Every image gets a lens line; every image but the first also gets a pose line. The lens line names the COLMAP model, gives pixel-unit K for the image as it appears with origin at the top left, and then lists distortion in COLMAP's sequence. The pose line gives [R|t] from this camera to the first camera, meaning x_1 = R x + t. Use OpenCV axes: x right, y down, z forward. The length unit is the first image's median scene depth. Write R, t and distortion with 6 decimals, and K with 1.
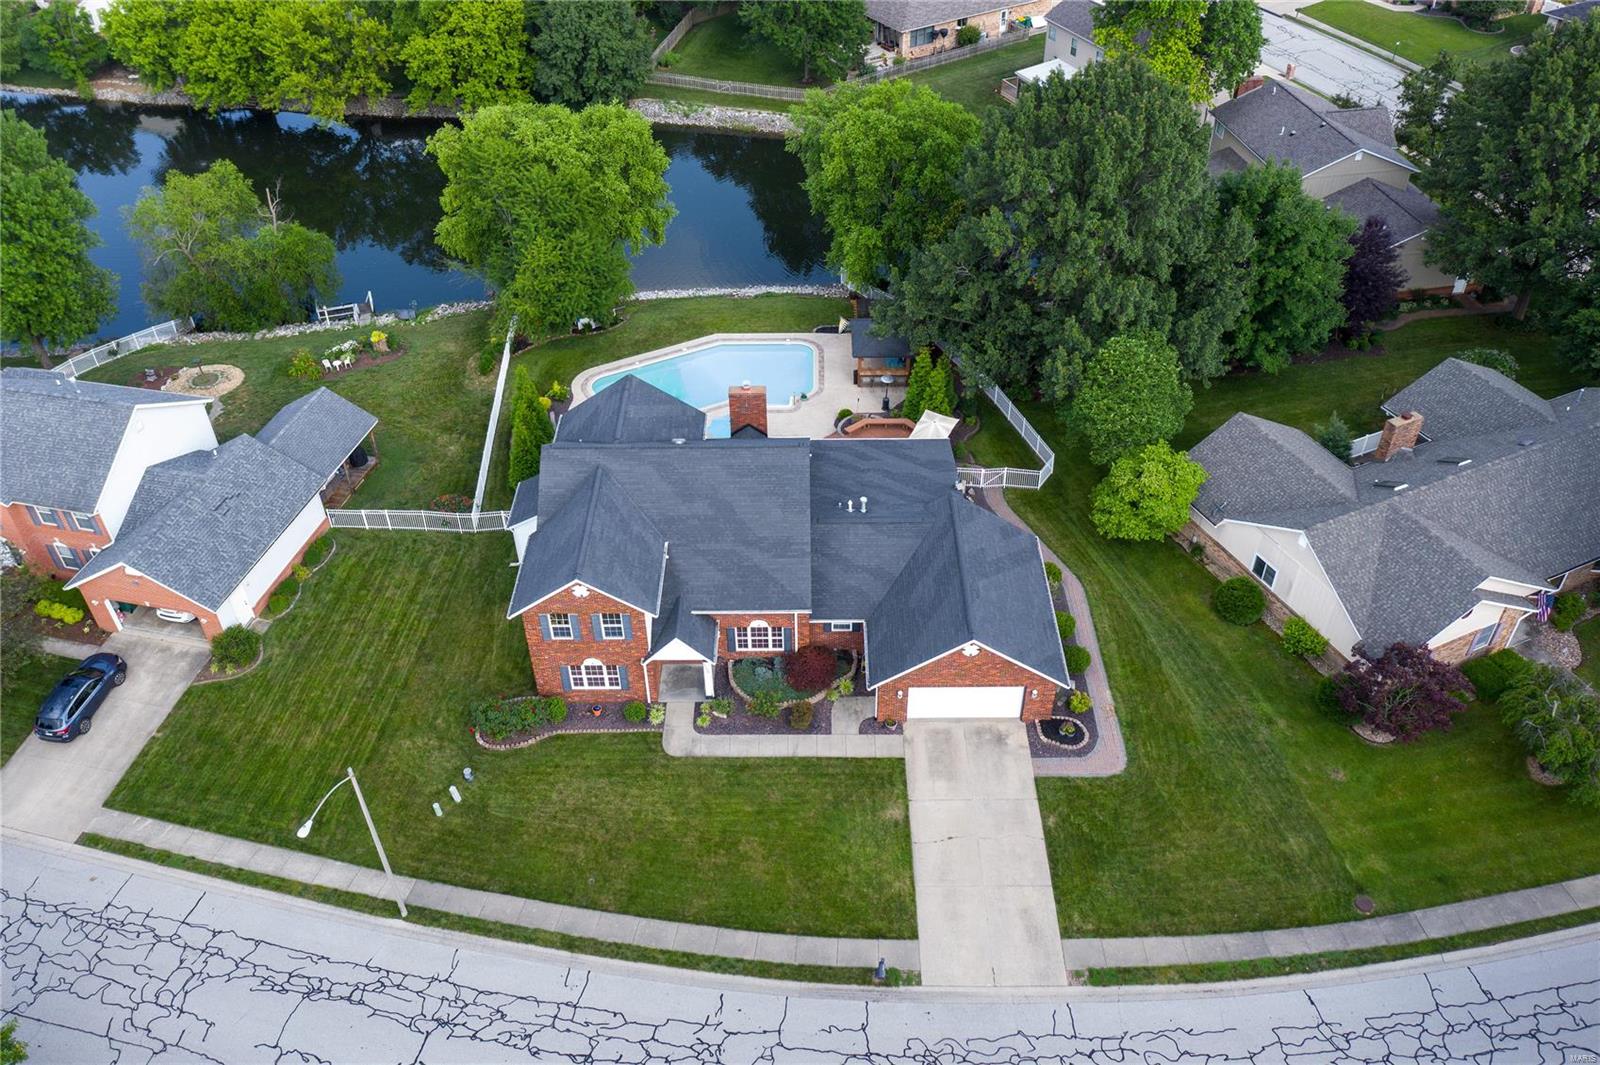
lens RADIAL K [[1230.3, 0, 800.5], [0, 1230.3, 536.8], [0, 0, 1]] dist [-0.015226, -0.001549]
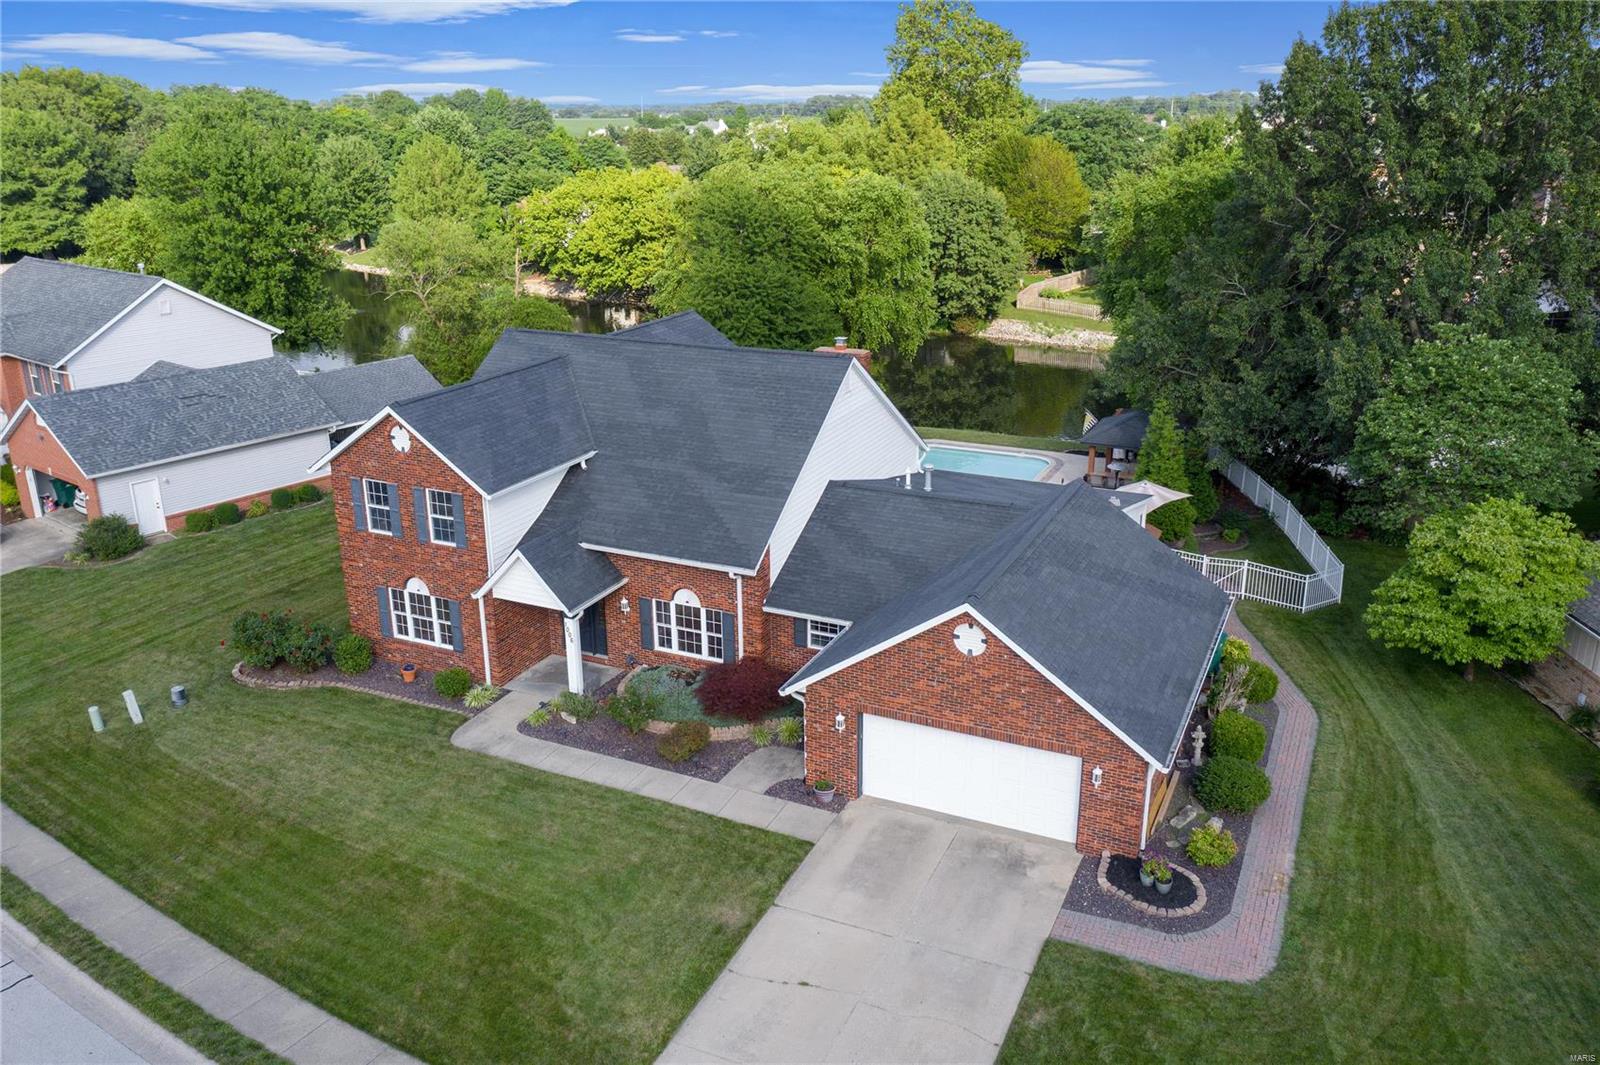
lens RADIAL K [[1230.3, 0, 835.1], [0, 1230.3, 576.6], [0, 0, 1]] dist [-0.015226, -0.001549]
pose [[0.908024, 0.147057, -0.392259, 0.267149], [-0.275312, 0.915236, -0.294187, 0.219791], [0.315747, 0.375123, 0.871543, 0.507987]]
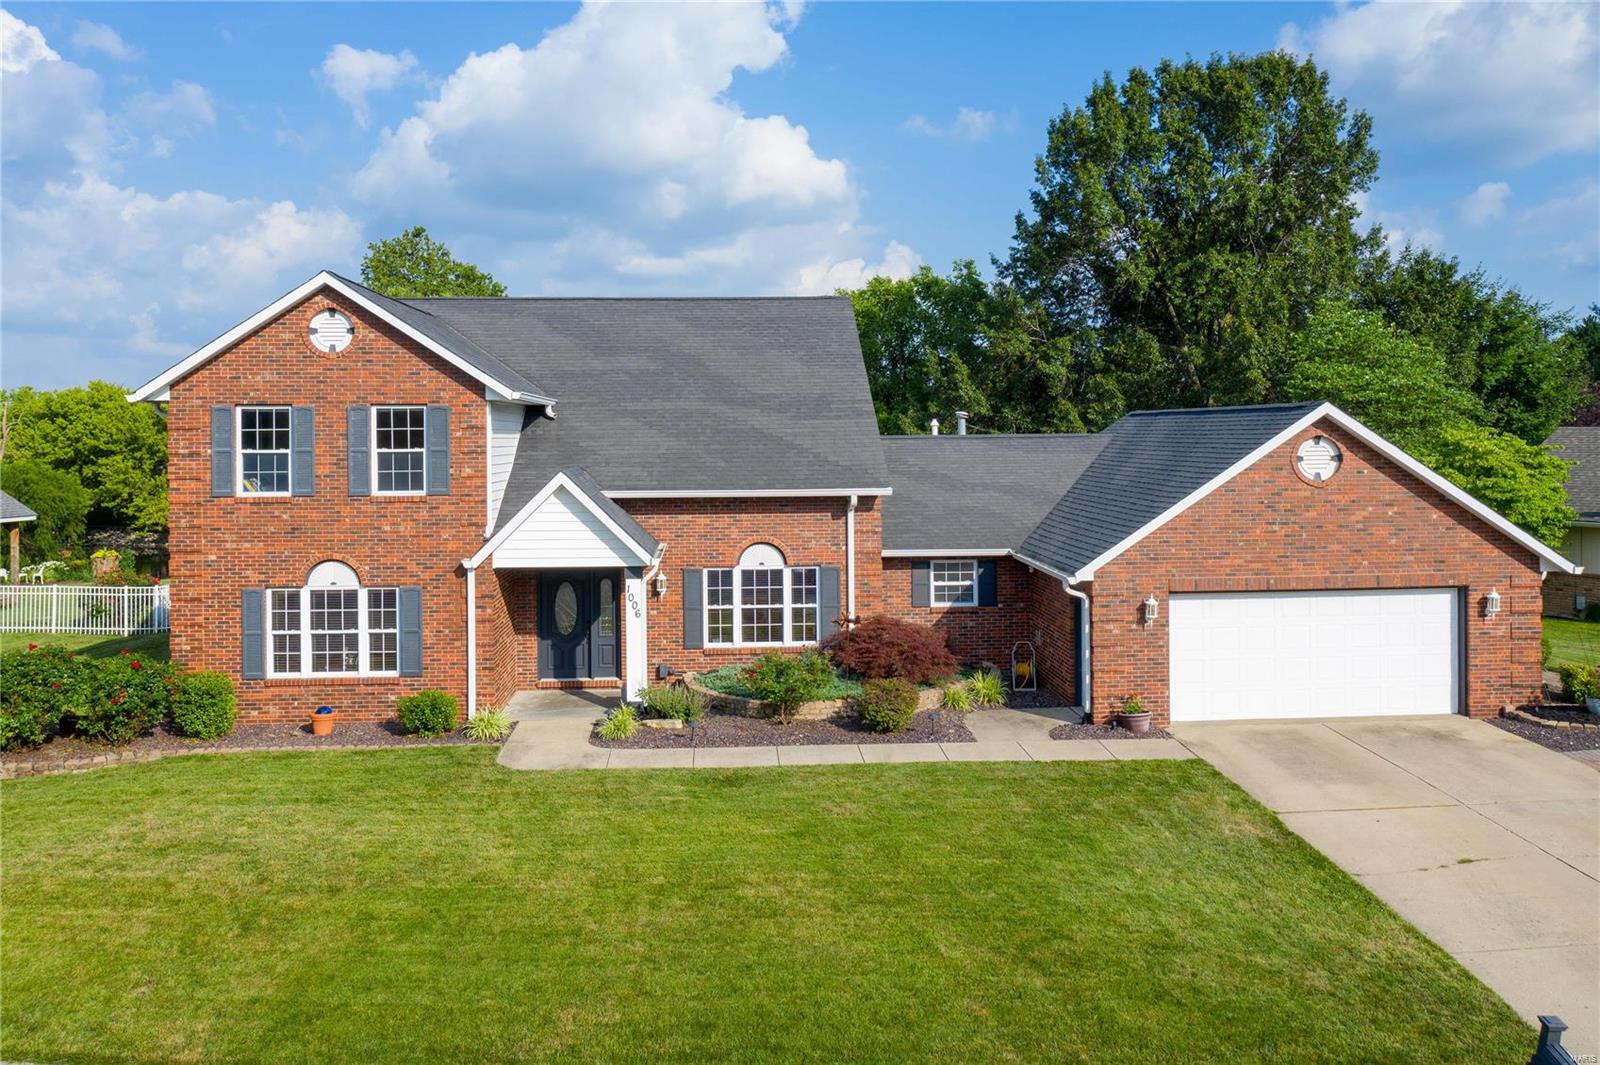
lens RADIAL K [[1230.3, 0, 829.6], [0, 1230.3, 445.3], [0, 0, 1]] dist [-0.015226, -0.001549]
pose [[0.997437, -0.002729, 0.071492, -0.041049], [0.048679, 0.758192, -0.650212, 0.322460], [-0.052430, 0.652026, 0.756382, 0.663462]]
